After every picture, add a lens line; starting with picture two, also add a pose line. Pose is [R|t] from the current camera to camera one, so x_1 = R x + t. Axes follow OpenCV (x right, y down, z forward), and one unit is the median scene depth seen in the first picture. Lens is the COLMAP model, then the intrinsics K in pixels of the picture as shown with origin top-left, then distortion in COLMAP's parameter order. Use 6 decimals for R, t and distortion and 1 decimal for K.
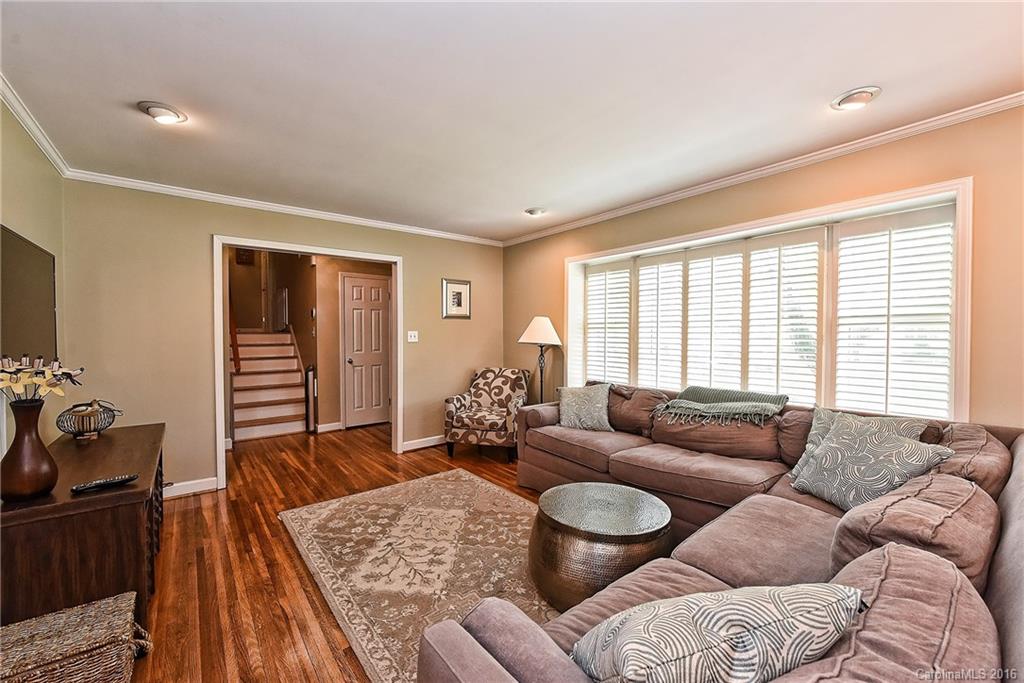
lens RADIAL K [[413.1, 0, 512.0], [0, 413.1, 341.5], [0, 0, 1]] dist [0.000423, -0.000086]
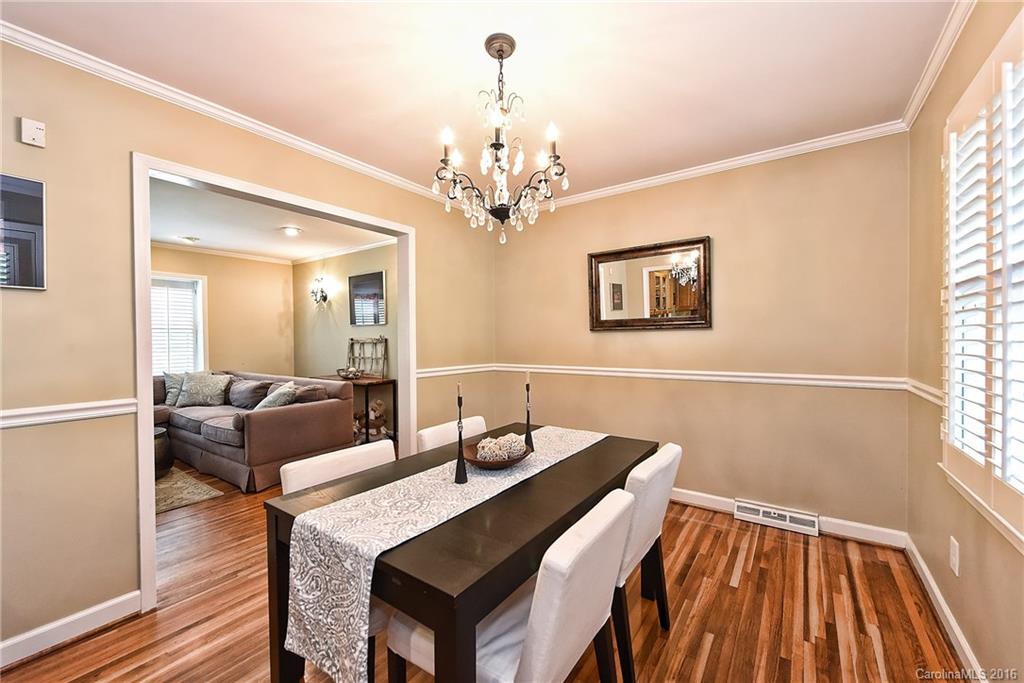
lens RADIAL K [[406.0, 0, 512.0], [0, 406.0, 341.5], [0, 0, 1]] dist [-0.000050, -0.000009]
pose [[-0.280698, -0.017064, 0.959644, -1.594711], [0.016405, 0.999611, 0.022573, -0.015759], [-0.959656, 0.022079, -0.280309, -0.091650]]
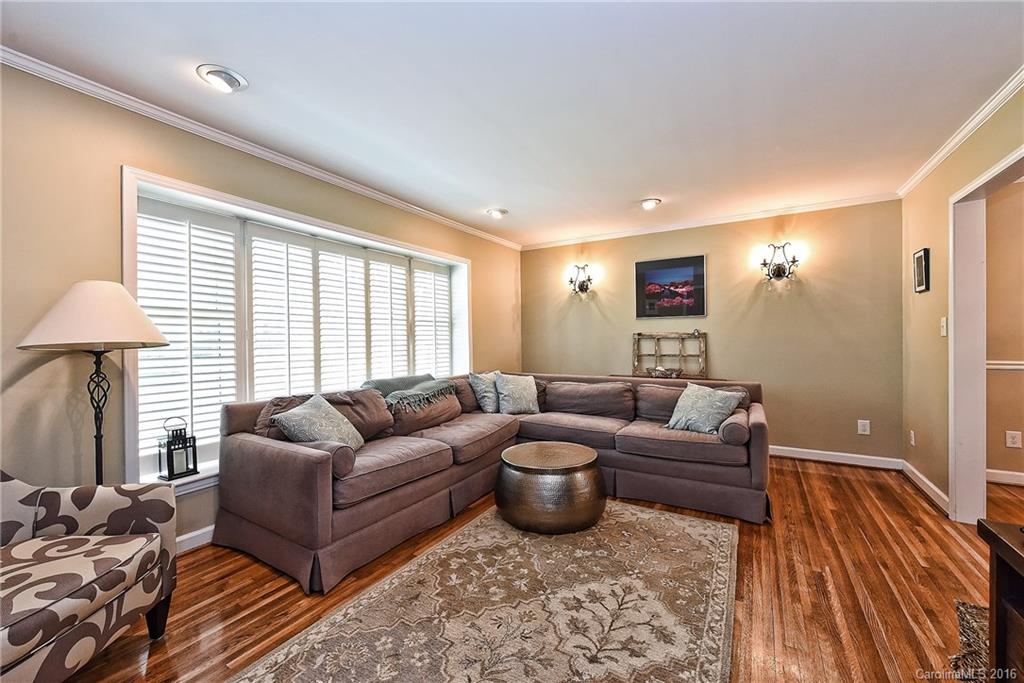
lens RADIAL K [[406.2, 0, 512.0], [0, 406.2, 341.5], [0, 0, 1]] dist [0.009960, -0.000088]
pose [[-0.354223, -0.008379, 0.935124, -0.833744], [0.016982, 0.999737, 0.015391, 0.000935], [-0.935007, 0.021332, -0.353987, 1.337966]]
